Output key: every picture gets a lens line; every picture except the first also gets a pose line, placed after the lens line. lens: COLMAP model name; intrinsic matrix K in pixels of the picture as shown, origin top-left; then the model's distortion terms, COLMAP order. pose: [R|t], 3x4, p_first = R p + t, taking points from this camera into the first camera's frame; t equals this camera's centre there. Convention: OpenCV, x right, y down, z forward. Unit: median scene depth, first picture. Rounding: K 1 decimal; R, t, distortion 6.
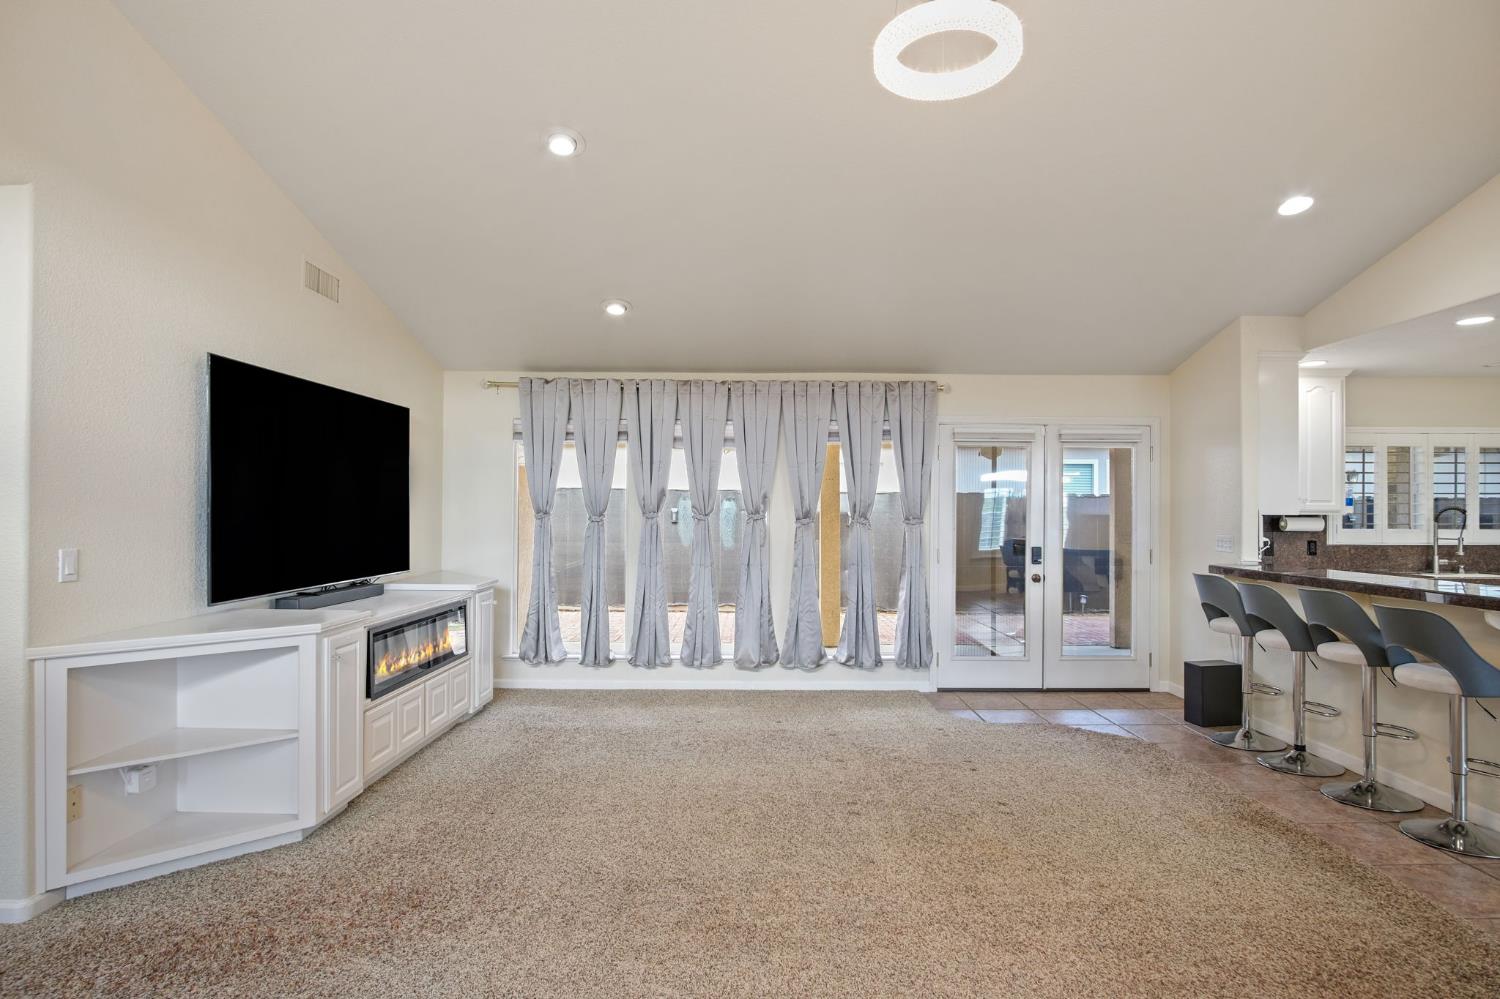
lens RADIAL K [[805.2, 0, 753.6], [0, 805.2, 503.8], [0, 0, 1]] dist [-0.039656, 0.014833]
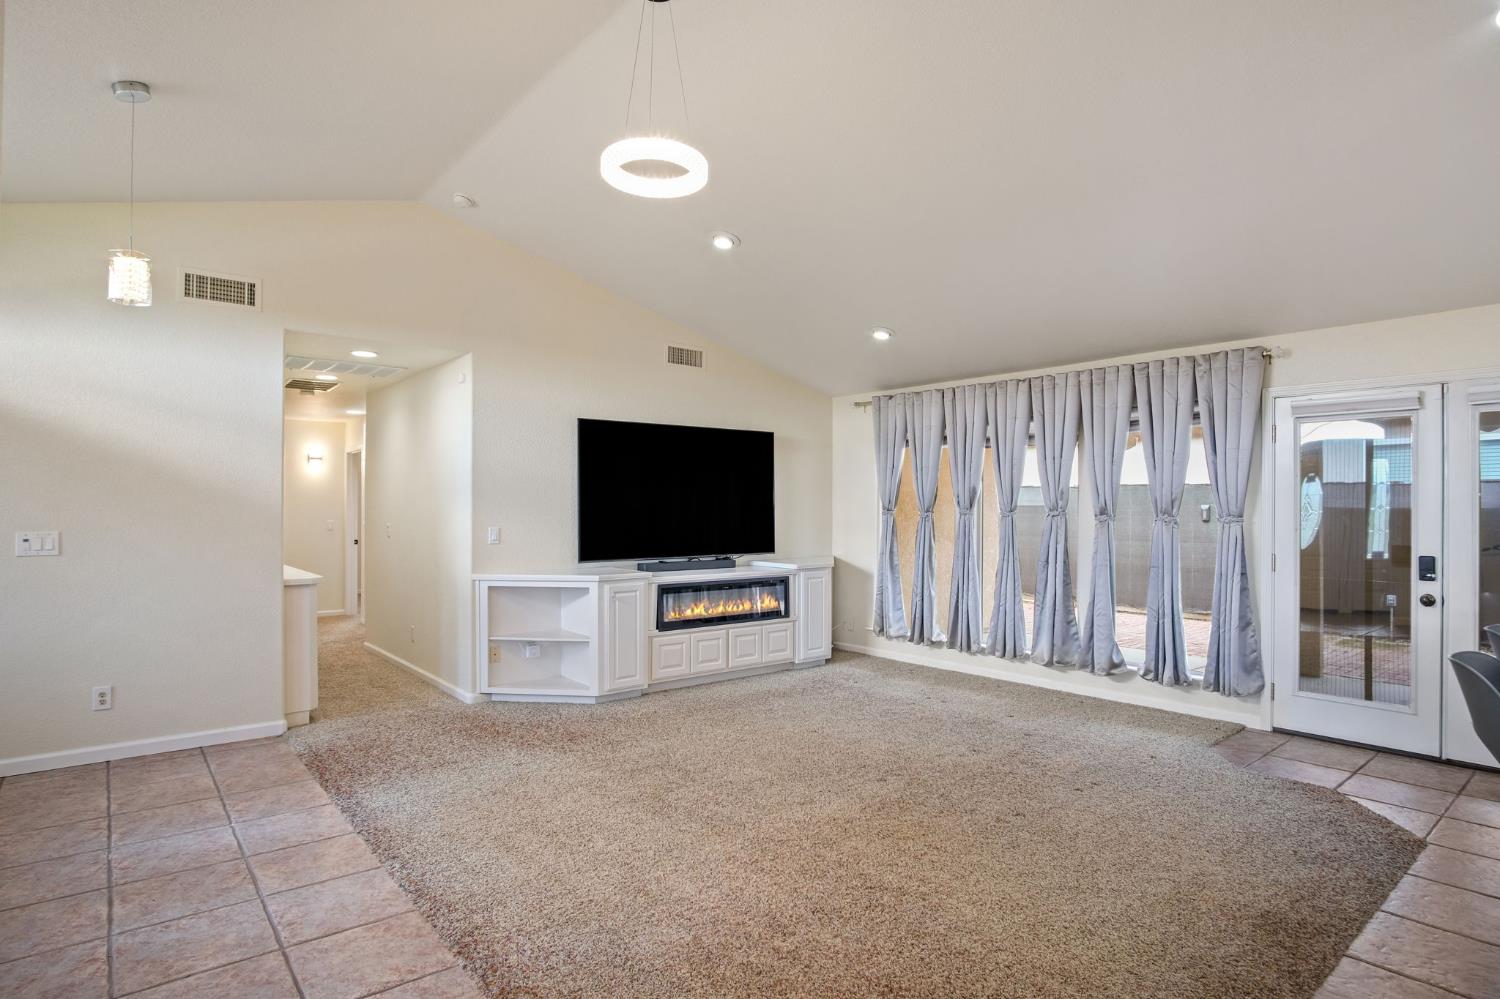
lens RADIAL K [[805.2, 0, 753.6], [0, 805.2, 503.8], [0, 0, 1]] dist [-0.039656, 0.014833]
pose [[0.635726, -0.007190, -0.771881, 0.525940], [0.009229, 0.999956, -0.001714, 0.002828], [0.771859, -0.006034, 0.635765, 0.096990]]
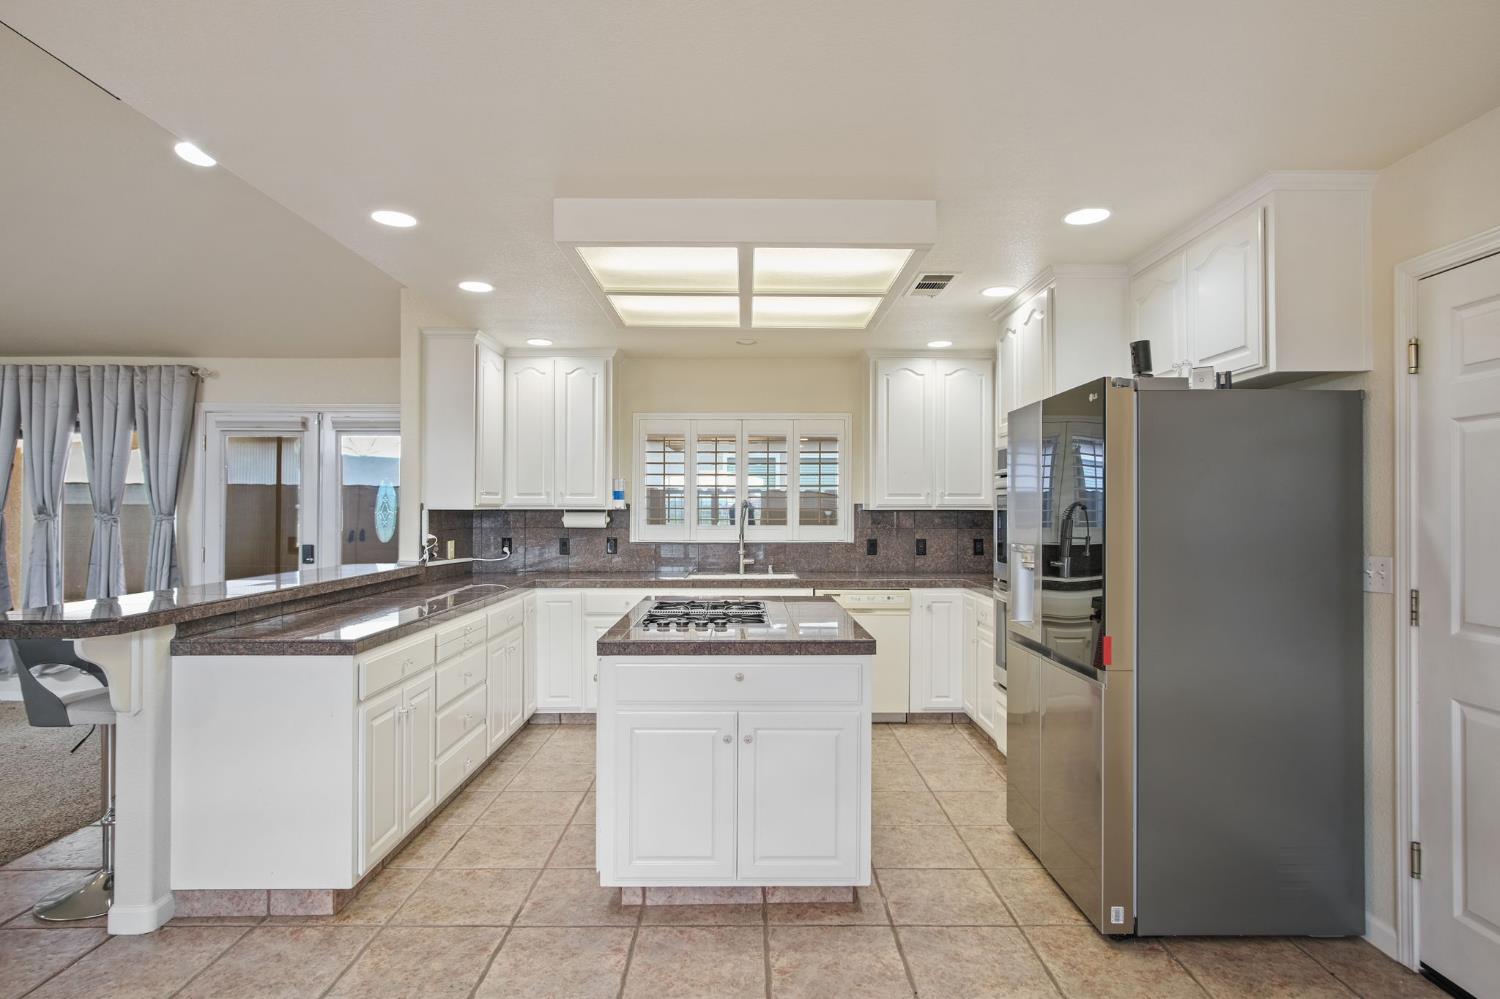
lens RADIAL K [[804.0, 0, 770.5], [0, 804.0, 502.9], [0, 0, 1]] dist [0.000571, 0.001078]
pose [[0.999996, -0.001893, -0.002313, 0.908862], [0.001896, 0.999998, 0.000936, 0.005997], [0.002311, -0.000941, 0.999997, 0.077705]]
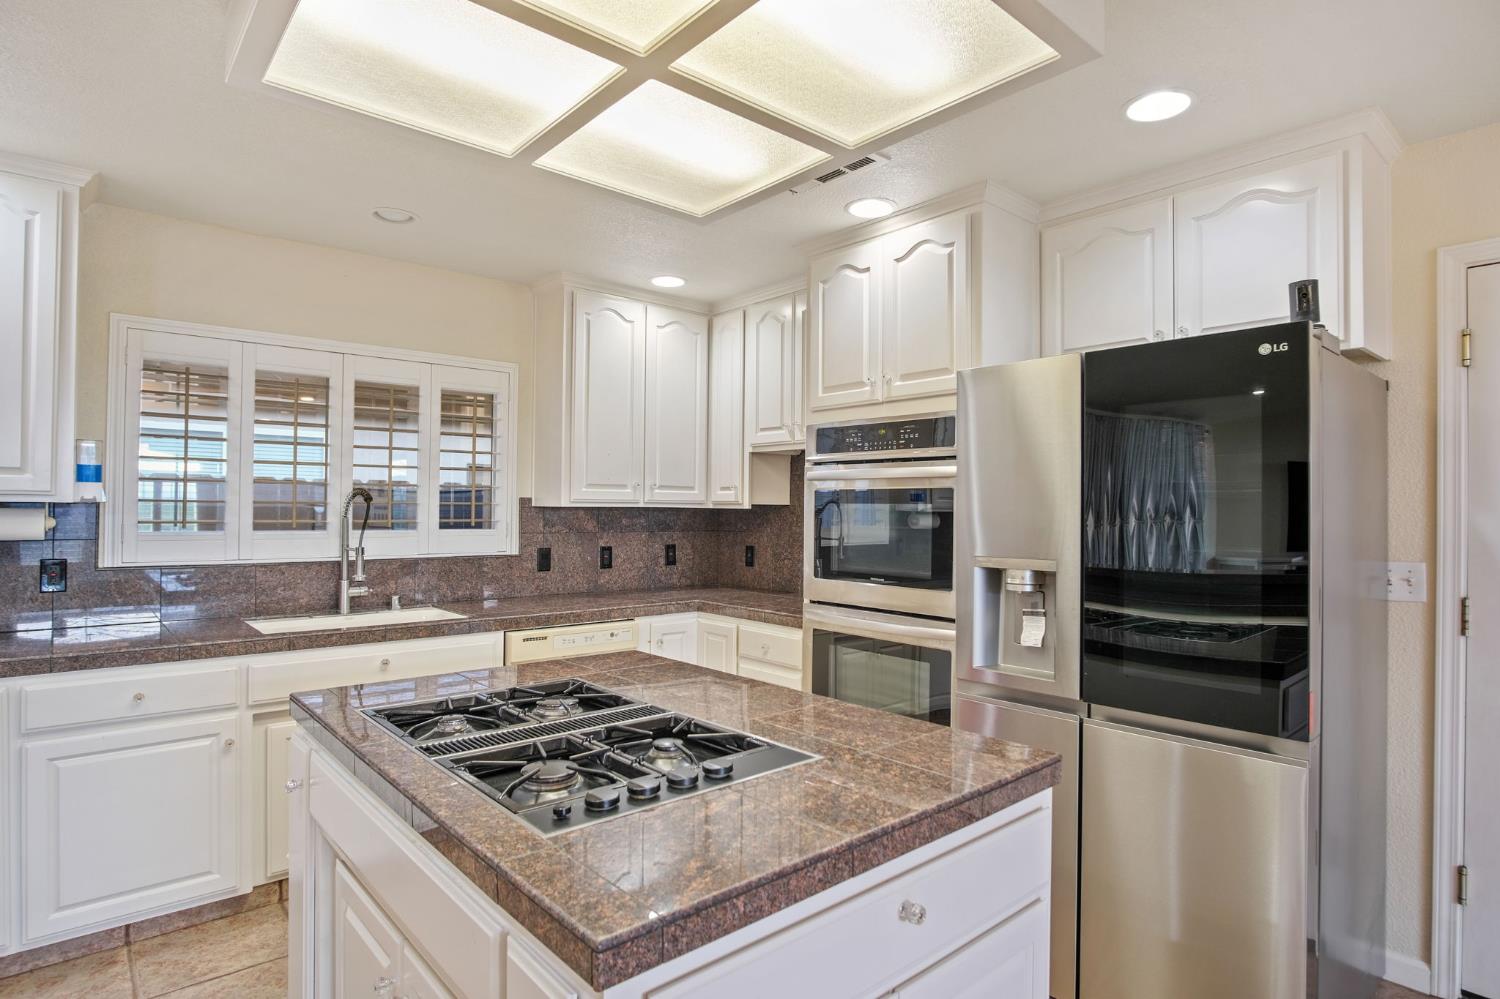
lens RADIAL K [[788.6, 0, 750.4], [0, 788.6, 504.2], [0, 0, 1]] dist [-0.037187, 0.011896]
pose [[0.766011, 0.005996, 0.642799, 0.741885], [-0.010823, 0.999935, 0.003570, 0.009259], [-0.642736, -0.009692, 0.766026, 0.421380]]
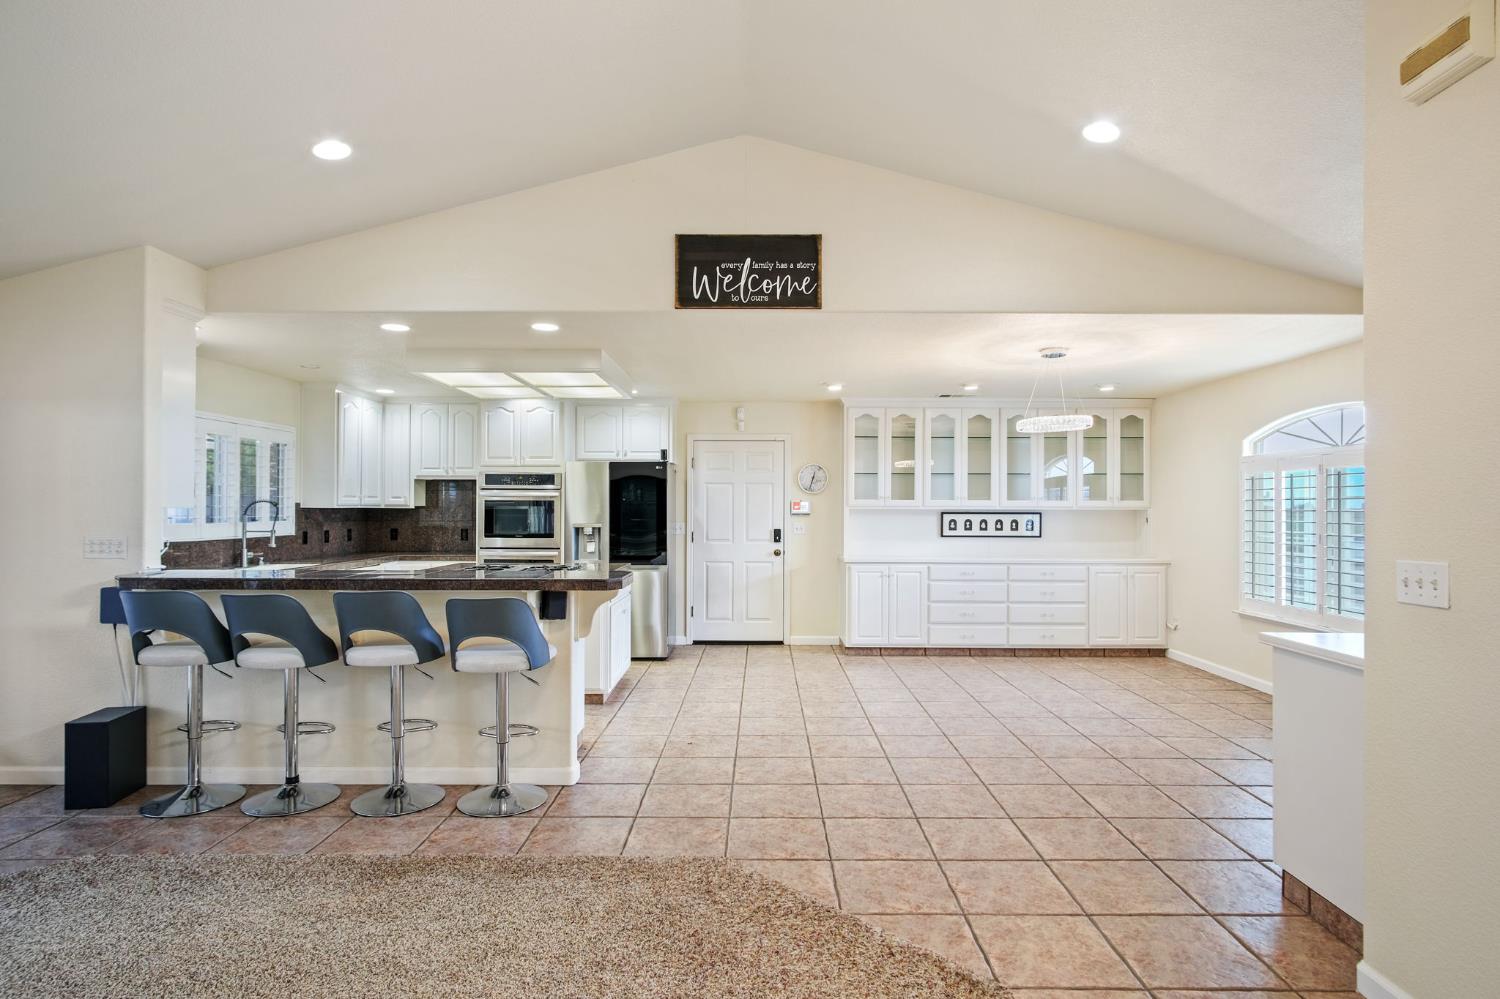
lens RADIAL K [[804.0, 0, 770.5], [0, 804.0, 502.9], [0, 0, 1]] dist [0.000571, 0.001078]
pose [[-0.003580, 0.002436, 0.999991, -0.132513], [-0.011853, 0.999927, -0.002478, 0.003482], [-0.999923, -0.011862, -0.003551, 0.356069]]
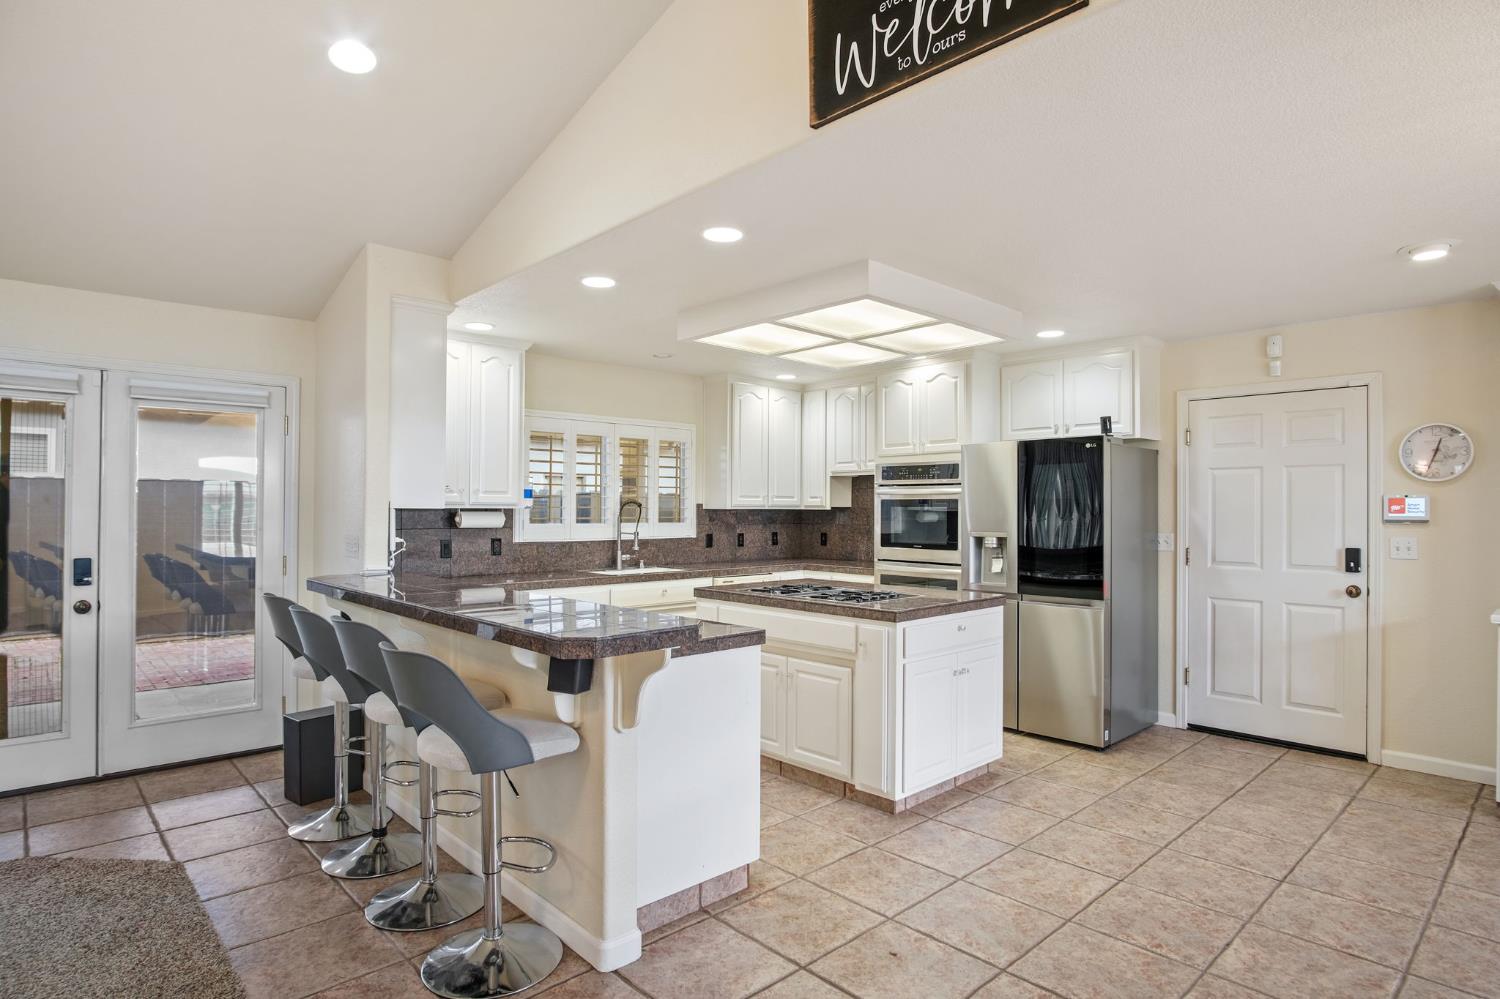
lens RADIAL K [[805.2, 0, 753.6], [0, 805.2, 503.8], [0, 0, 1]] dist [-0.039656, 0.014833]
pose [[0.734424, 0.002908, 0.678685, 0.327196], [-0.006657, 0.999974, 0.002919, 0.004661], [-0.678658, -0.006662, 0.734424, 0.176392]]
